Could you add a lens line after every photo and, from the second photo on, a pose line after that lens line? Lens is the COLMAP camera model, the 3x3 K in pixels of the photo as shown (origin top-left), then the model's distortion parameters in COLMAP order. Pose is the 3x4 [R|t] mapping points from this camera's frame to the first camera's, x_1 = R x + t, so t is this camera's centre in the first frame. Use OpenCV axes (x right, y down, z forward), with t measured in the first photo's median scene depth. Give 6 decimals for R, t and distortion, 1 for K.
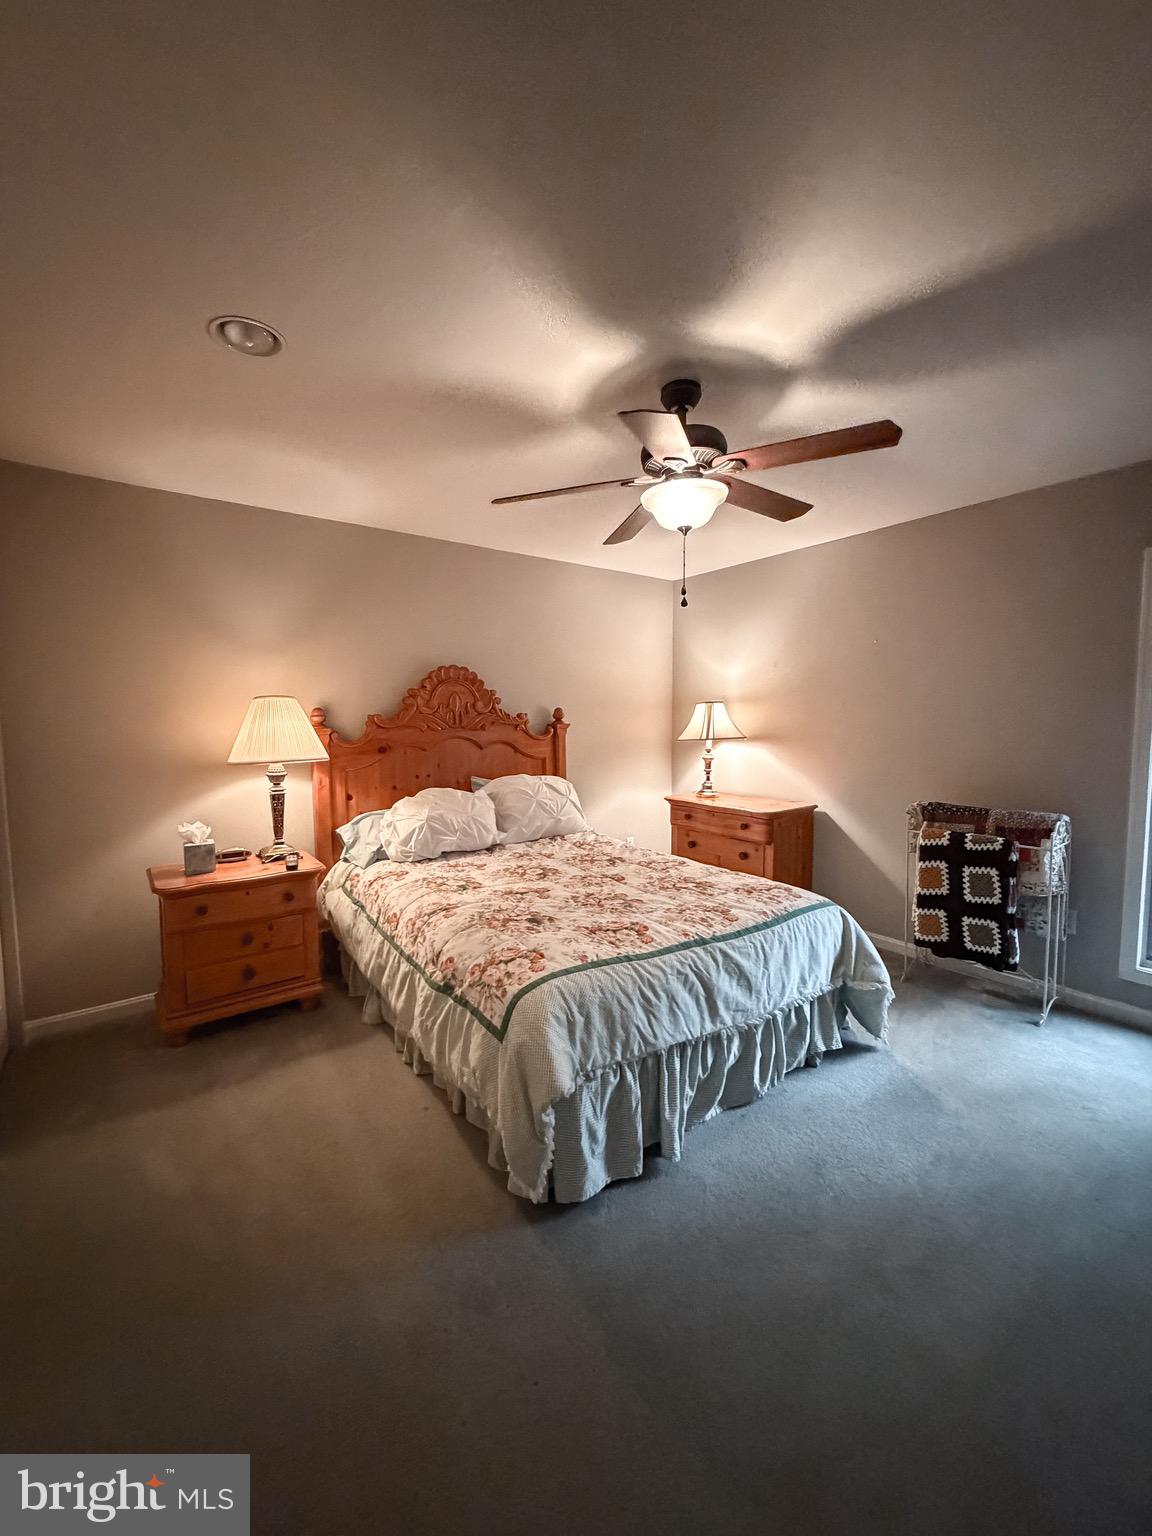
lens RADIAL K [[606.8, 0, 576.0], [0, 606.8, 768.0], [0, 0, 1]] dist [-0.008571, -0.000176]
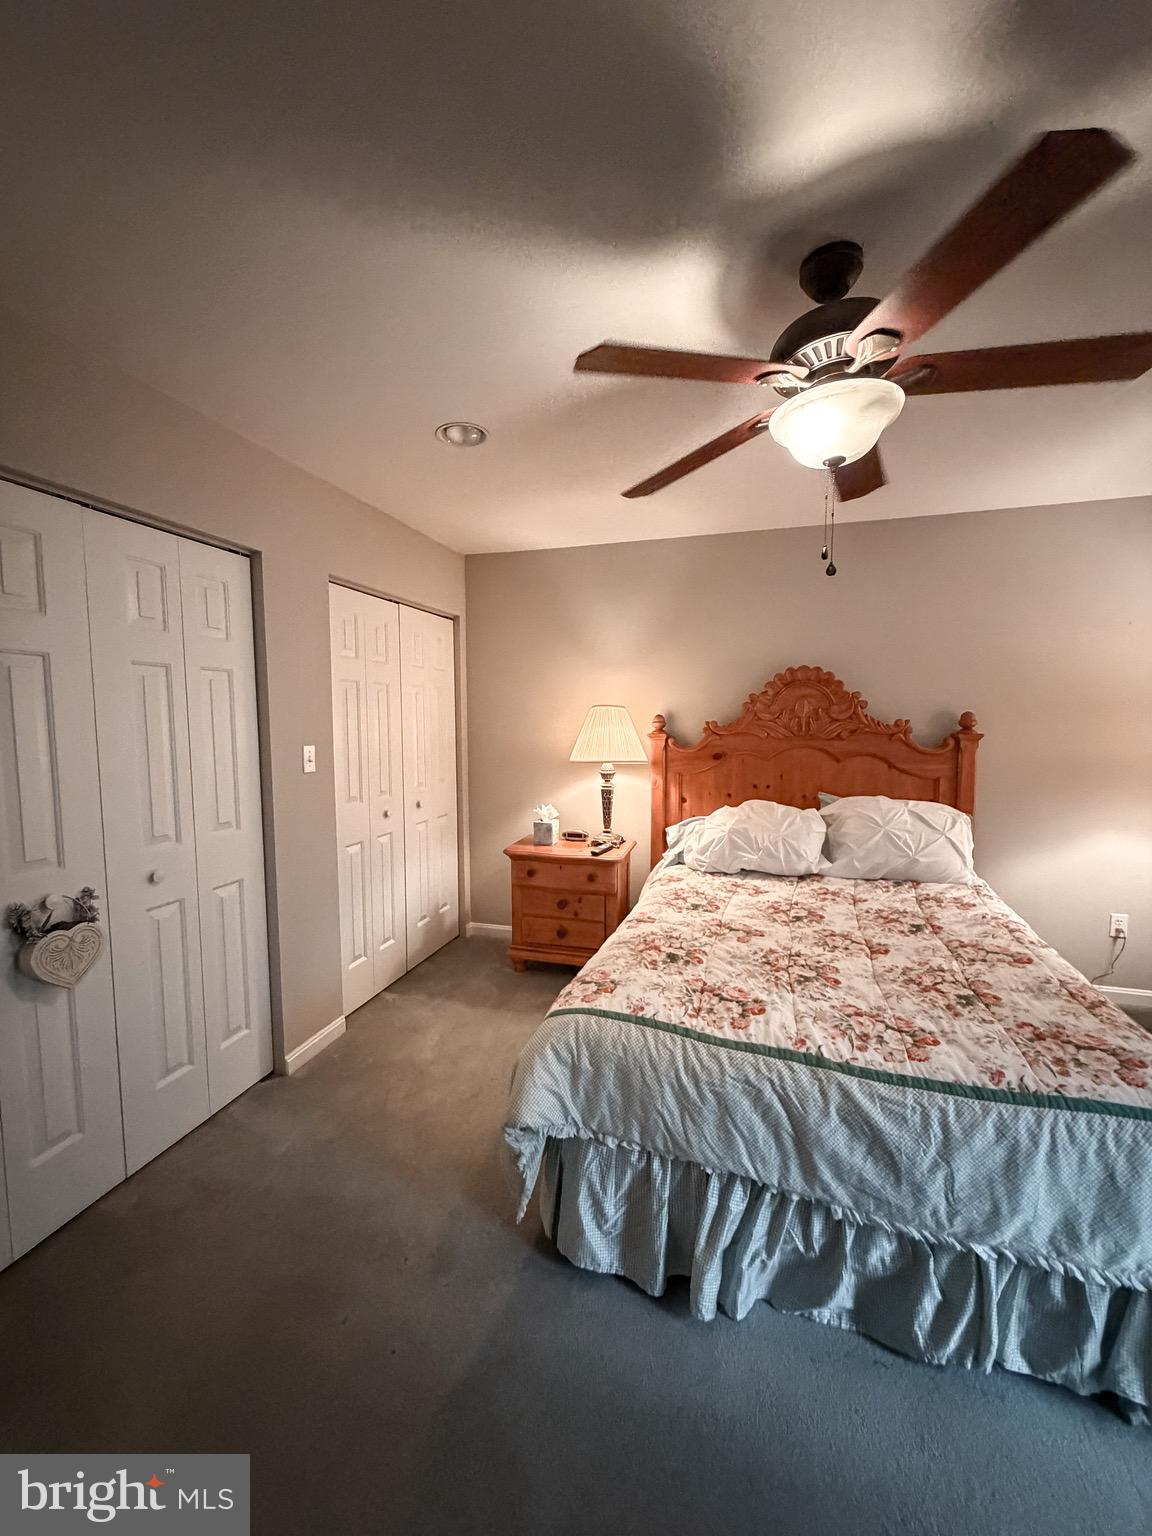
lens RADIAL K [[610.3, 0, 573.7], [0, 610.3, 764.6], [0, 0, 1]] dist [0.001238, -0.000555]
pose [[0.597121, 0.066230, -0.799412, 0.427386], [-0.067286, 0.997209, 0.032358, -0.040986], [0.799324, 0.034467, 0.599911, 0.257261]]
